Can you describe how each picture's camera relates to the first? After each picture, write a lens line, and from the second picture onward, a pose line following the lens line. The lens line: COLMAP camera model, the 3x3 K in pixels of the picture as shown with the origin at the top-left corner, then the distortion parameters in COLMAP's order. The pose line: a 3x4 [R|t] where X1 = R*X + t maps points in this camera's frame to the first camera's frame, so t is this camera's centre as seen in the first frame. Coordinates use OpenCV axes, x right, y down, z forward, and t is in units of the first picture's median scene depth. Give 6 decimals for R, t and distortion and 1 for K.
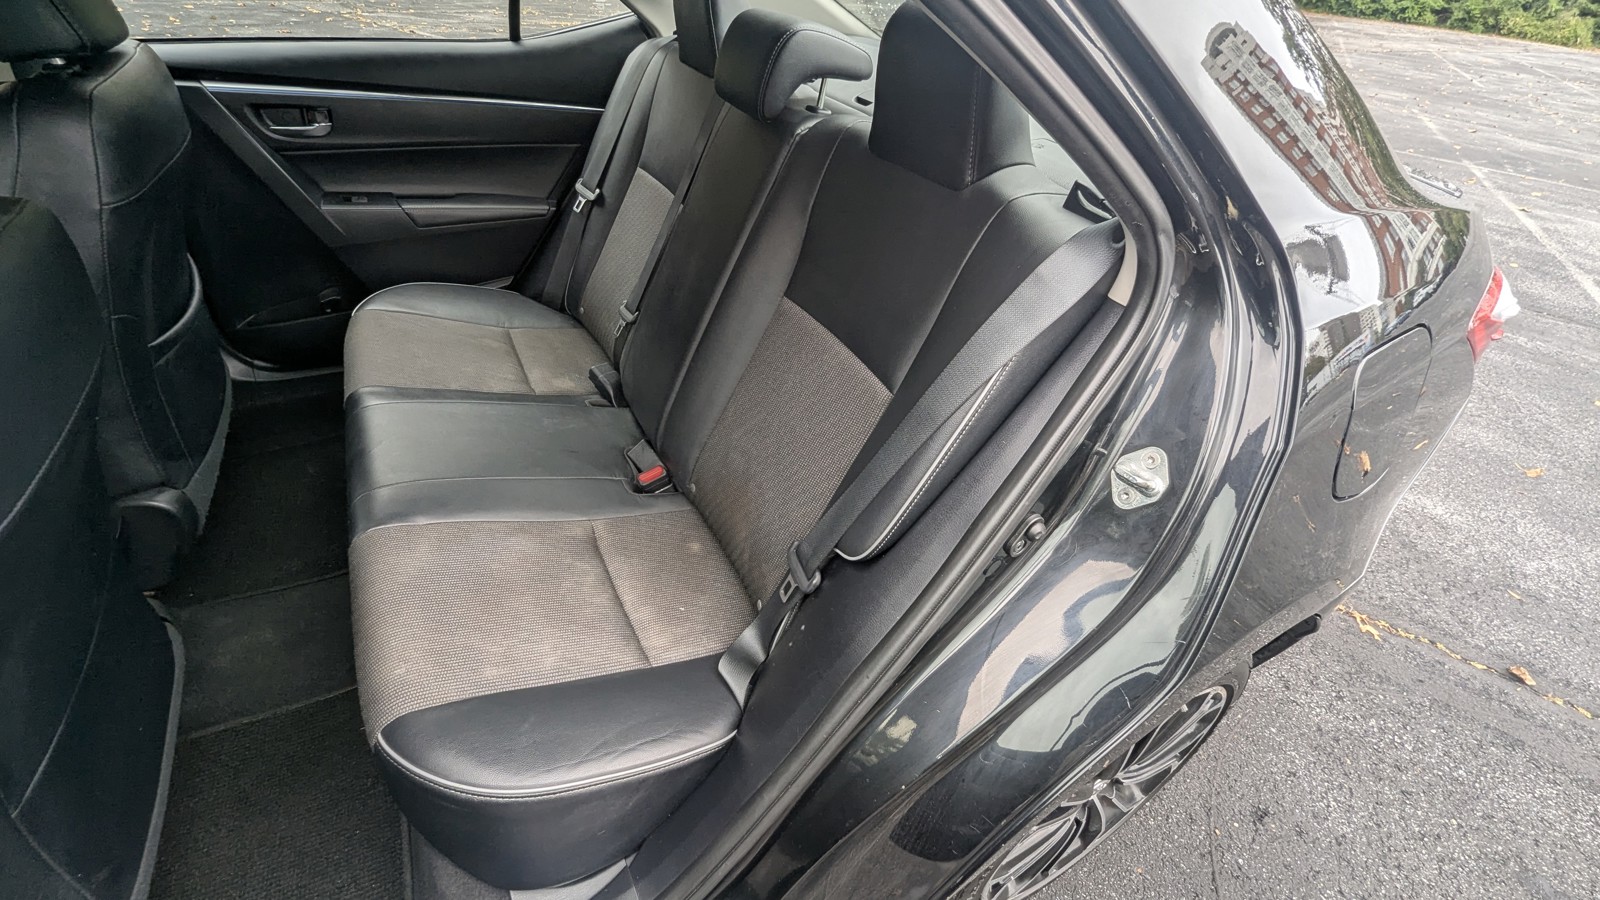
lens RADIAL K [[650.4, 0, 806.8], [0, 650.4, 448.0], [0, 0, 1]] dist [-0.008888, 0.000099]
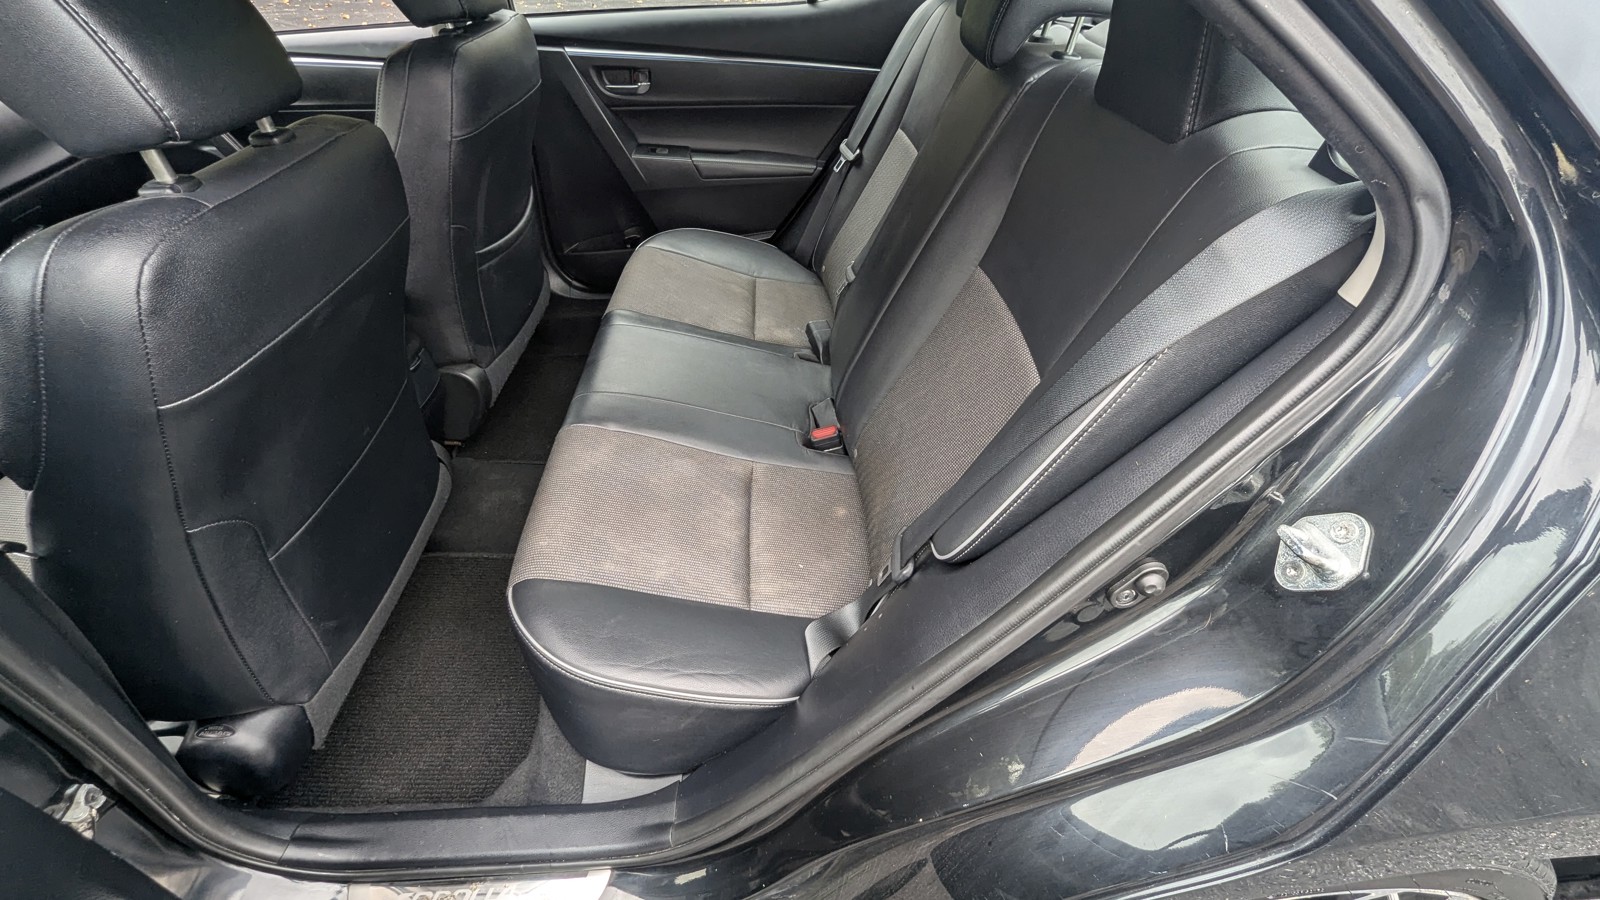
lens RADIAL K [[650.4, 0, 806.8], [0, 650.4, 448.0], [0, 0, 1]] dist [-0.008888, 0.000099]
pose [[0.895824, 0.212414, -0.390358, 0.141807], [-0.201081, 0.977055, 0.070208, -0.000902], [0.396315, 0.015600, 0.917982, 0.070869]]
